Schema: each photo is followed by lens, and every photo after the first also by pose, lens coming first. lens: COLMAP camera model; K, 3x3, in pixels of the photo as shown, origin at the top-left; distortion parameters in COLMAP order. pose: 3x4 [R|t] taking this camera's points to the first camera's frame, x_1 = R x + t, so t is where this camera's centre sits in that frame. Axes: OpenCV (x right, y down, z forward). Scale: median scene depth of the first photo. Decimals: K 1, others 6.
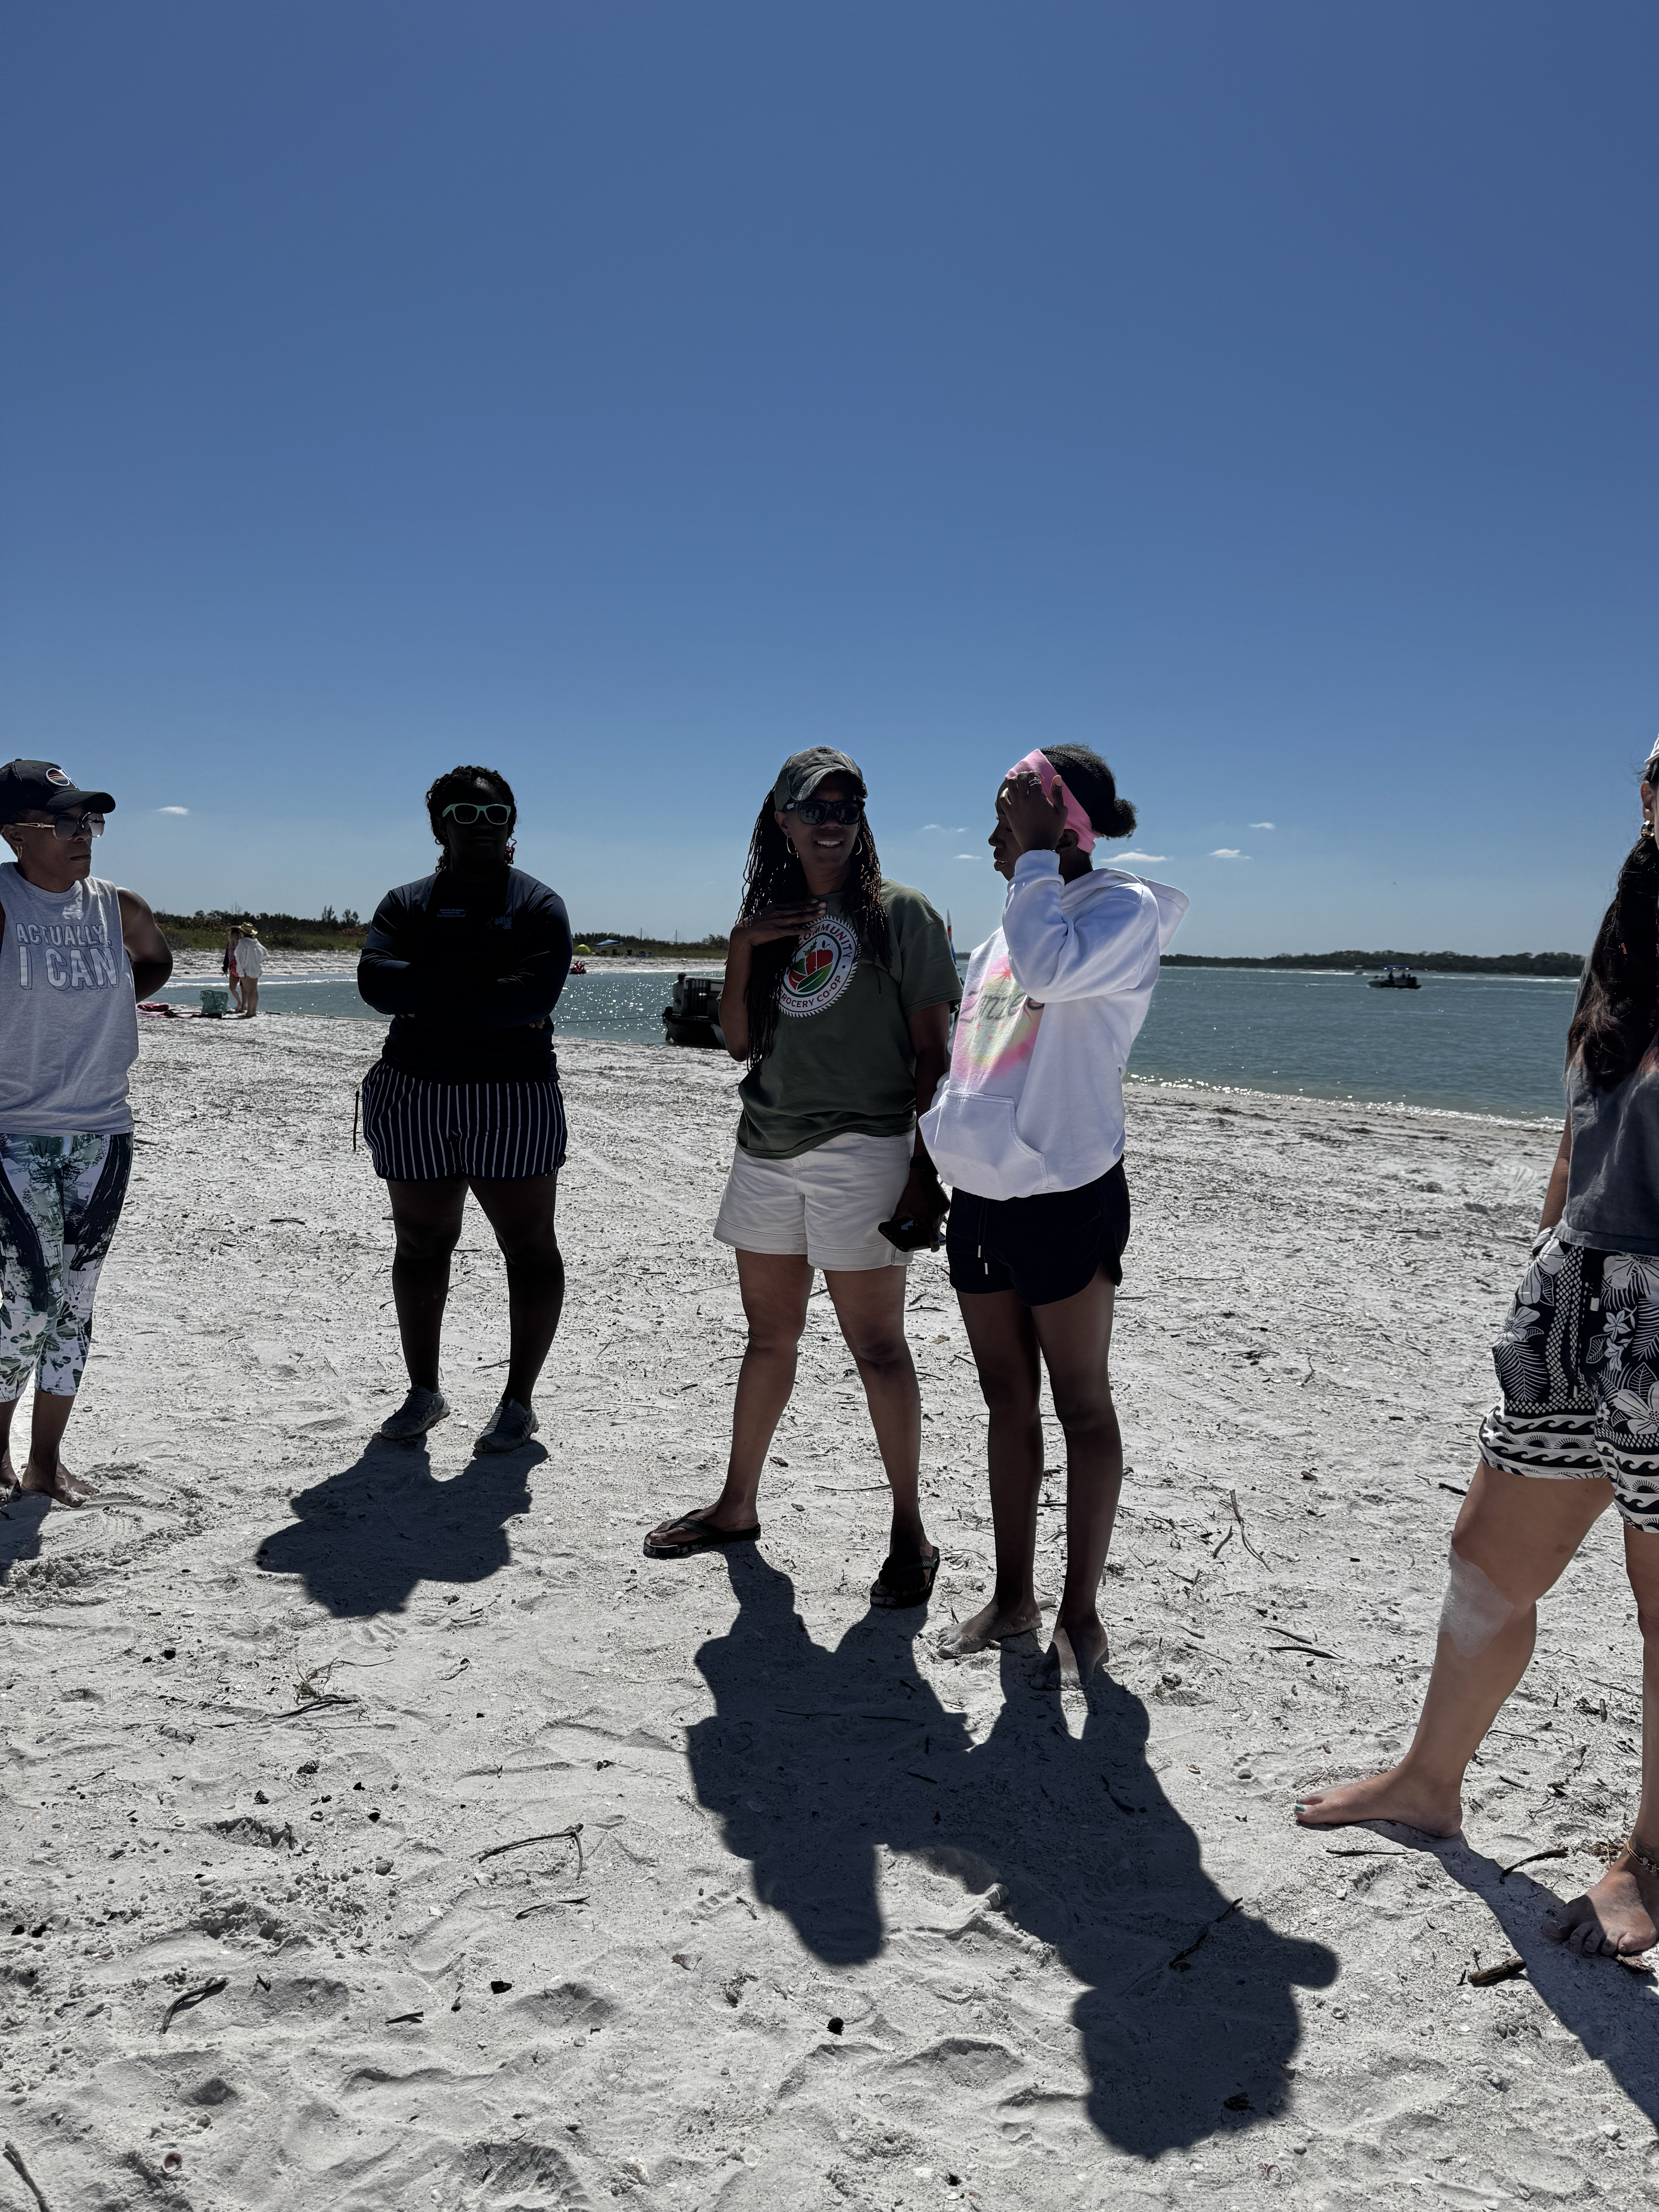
lens RADIAL K [[1573.0, 0, 840.5], [0, 1573.0, 1081.7], [0, 0, 1]] dist [0.029917, -0.022059]
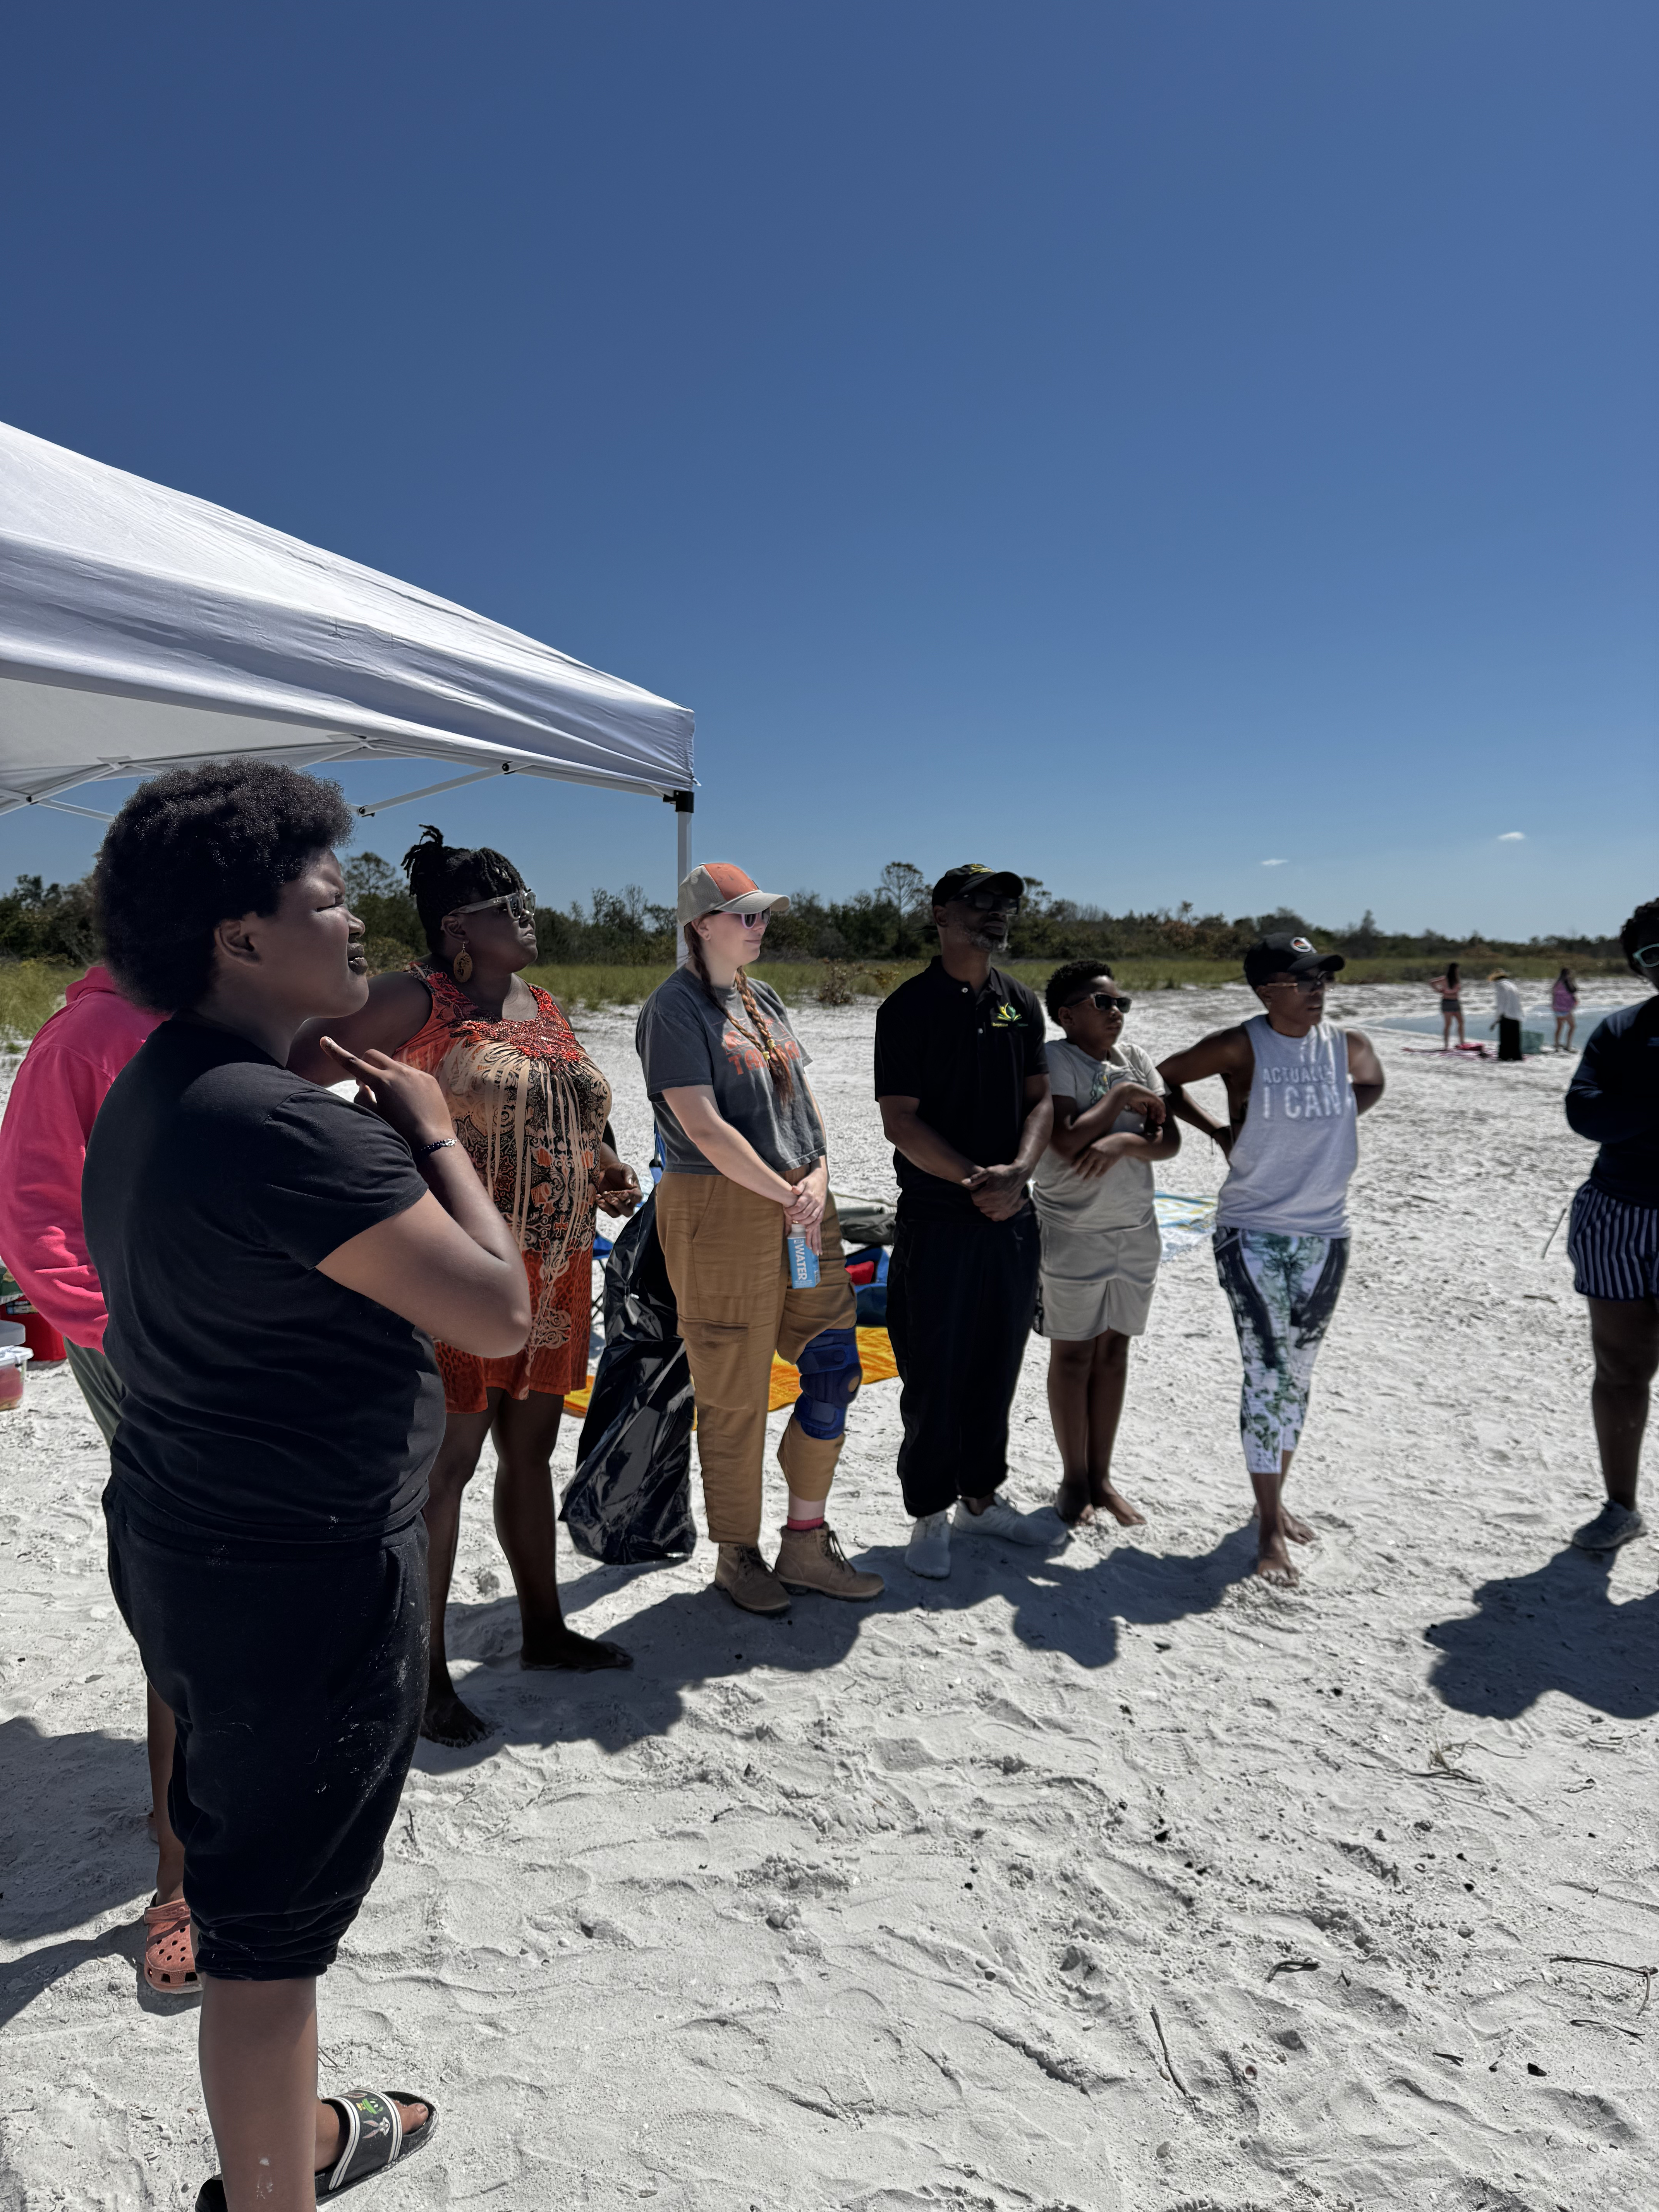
lens RADIAL K [[1582.0, 0, 829.5], [0, 1582.0, 1106.0], [0, 0, 1]] dist [-0.002510, -0.005034]
pose [[0.692833, 0.034145, -0.720289, 0.174349], [-0.032927, 0.999334, 0.015701, -0.099076], [0.720346, 0.012839, 0.693496, -0.131891]]
